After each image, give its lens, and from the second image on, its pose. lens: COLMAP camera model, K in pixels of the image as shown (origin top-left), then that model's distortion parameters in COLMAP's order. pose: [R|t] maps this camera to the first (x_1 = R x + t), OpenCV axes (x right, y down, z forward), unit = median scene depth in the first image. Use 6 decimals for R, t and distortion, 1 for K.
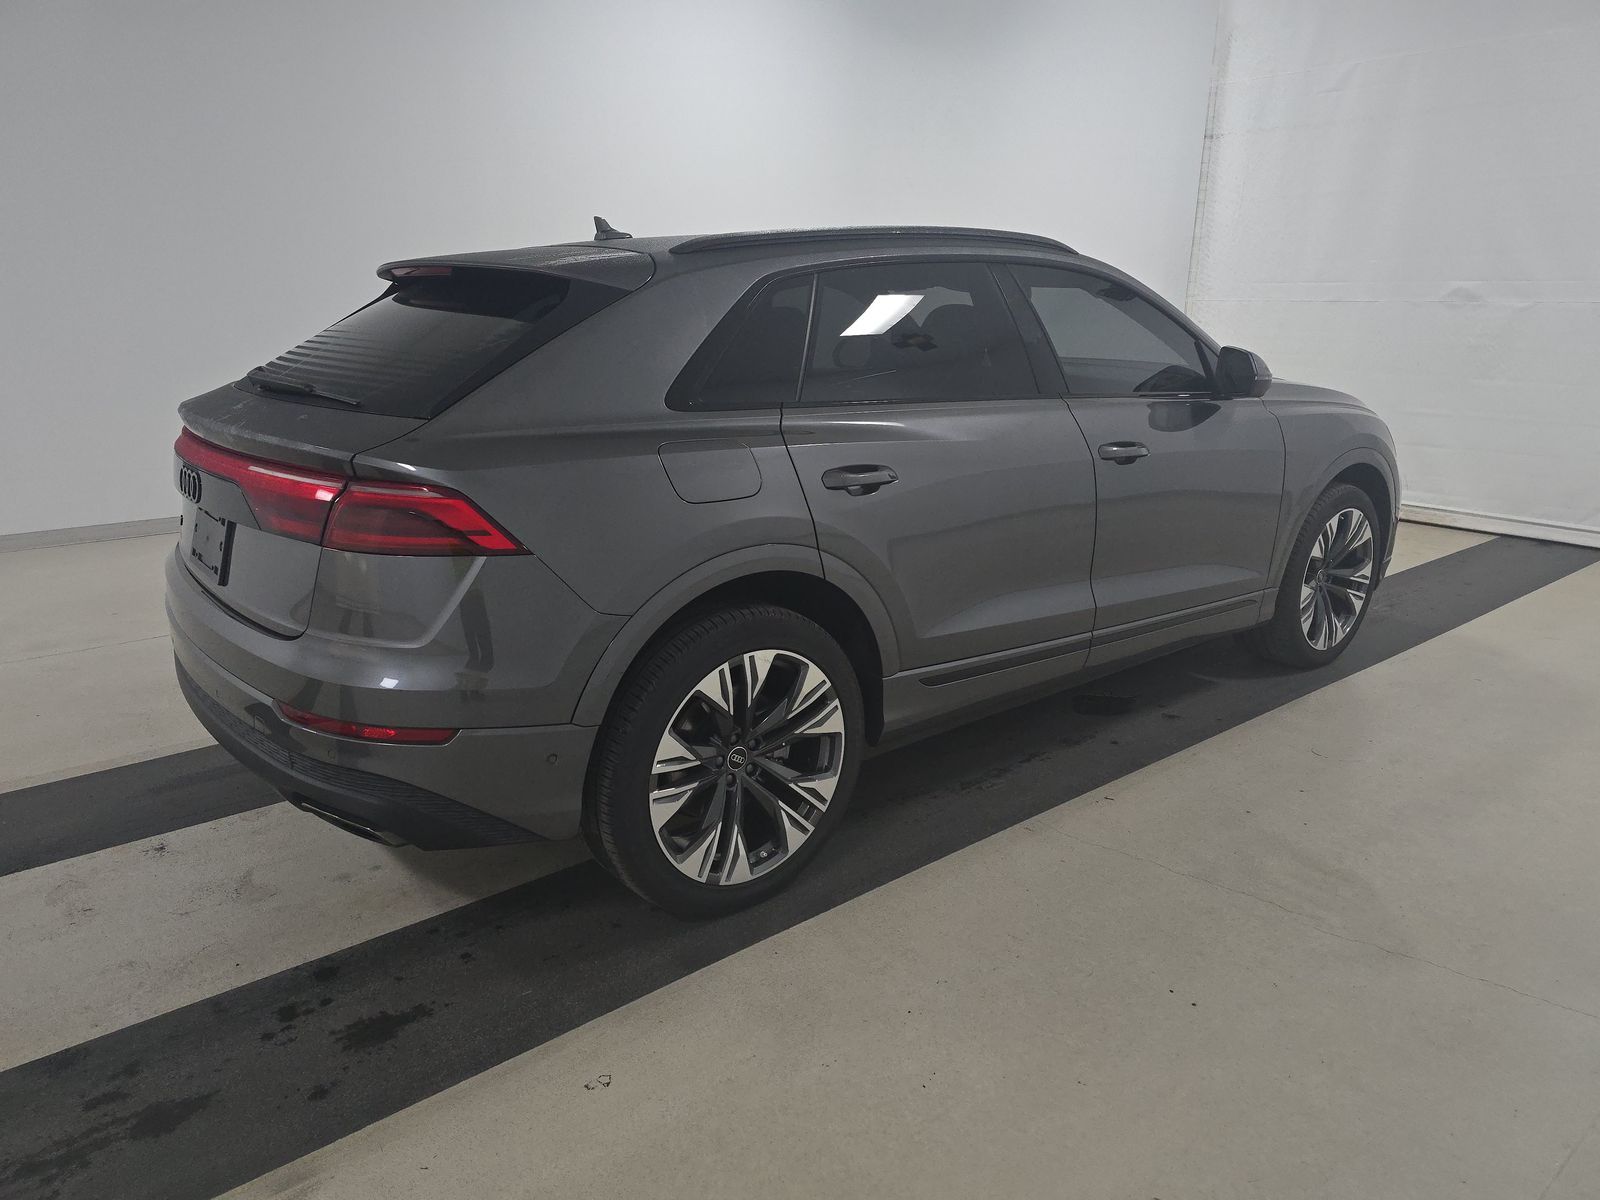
lens RADIAL K [[1074.2, 0, 800.0], [0, 1074.2, 600.0], [0, 0, 1]] dist [0.045471, 0.000510]
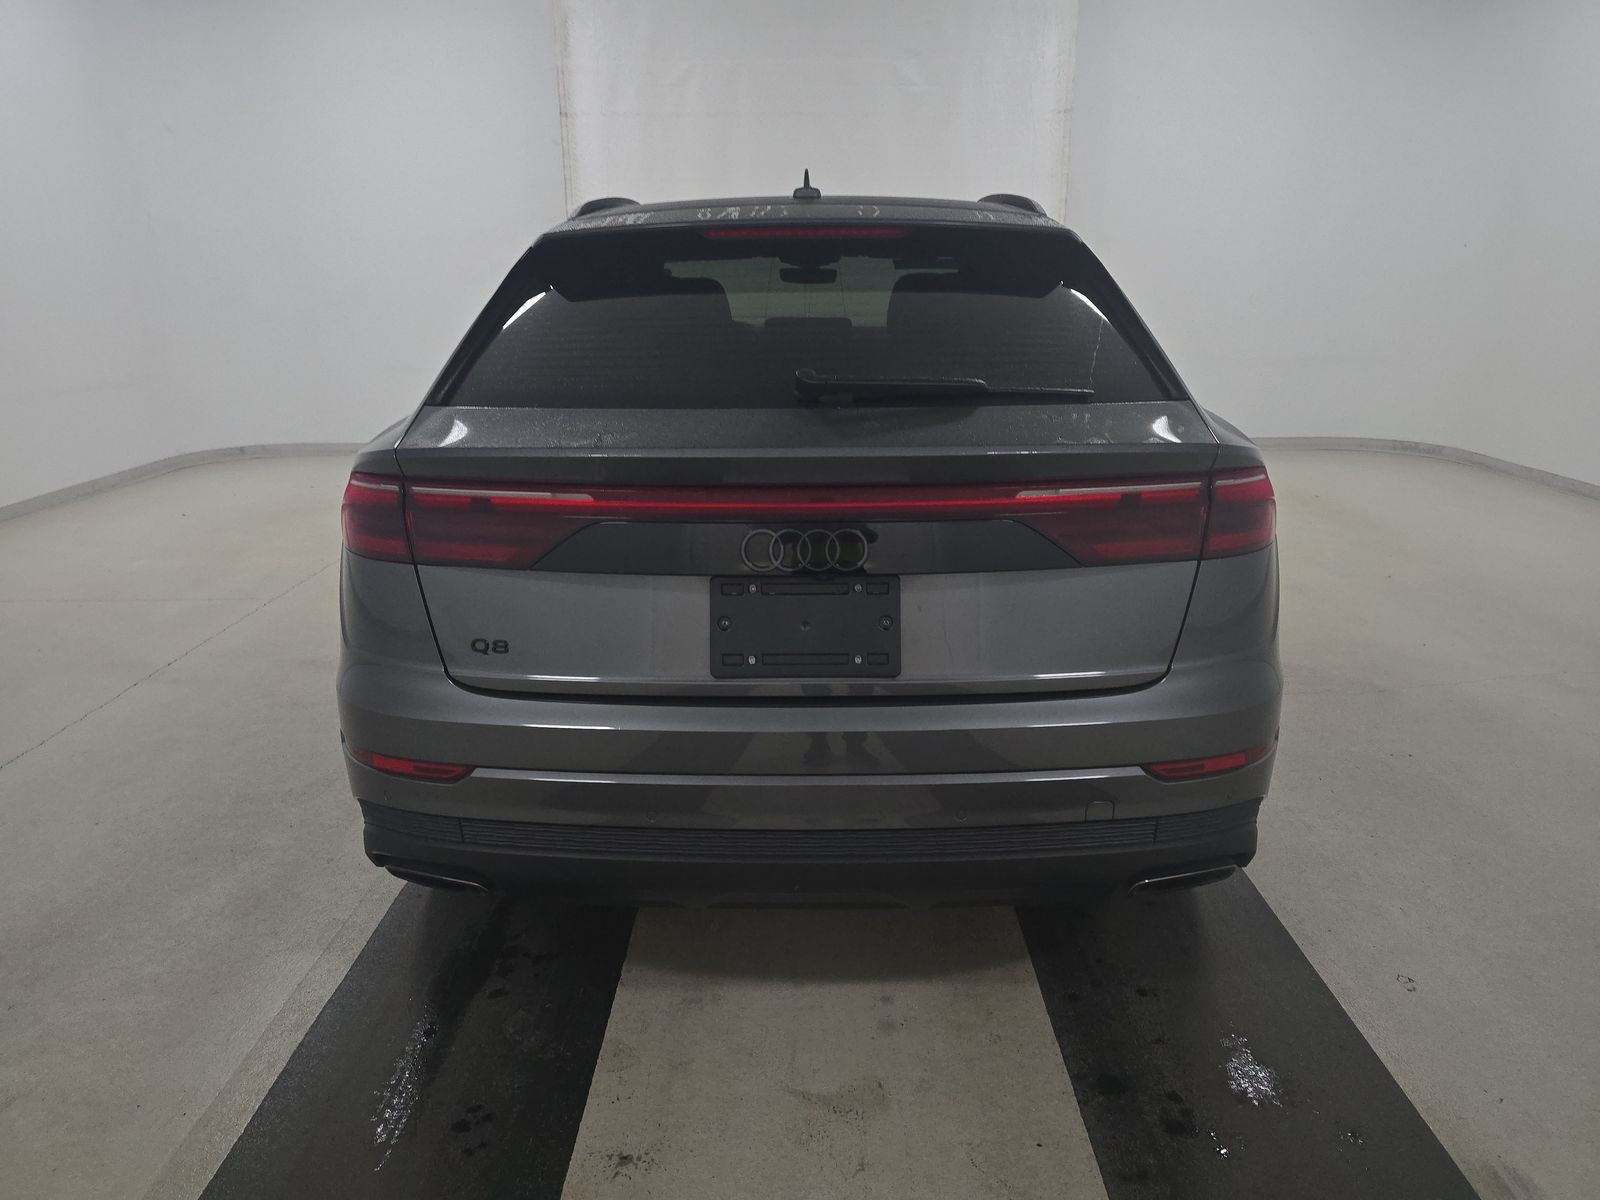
lens RADIAL K [[1074.2, 0, 800.0], [0, 1074.2, 600.0], [0, 0, 1]] dist [0.045471, 0.000510]
pose [[0.656753, -0.249912, 0.711491, -0.810755], [0.236705, 0.964123, 0.120154, -0.127997], [-0.715993, 0.089502, 0.692347, 0.414922]]
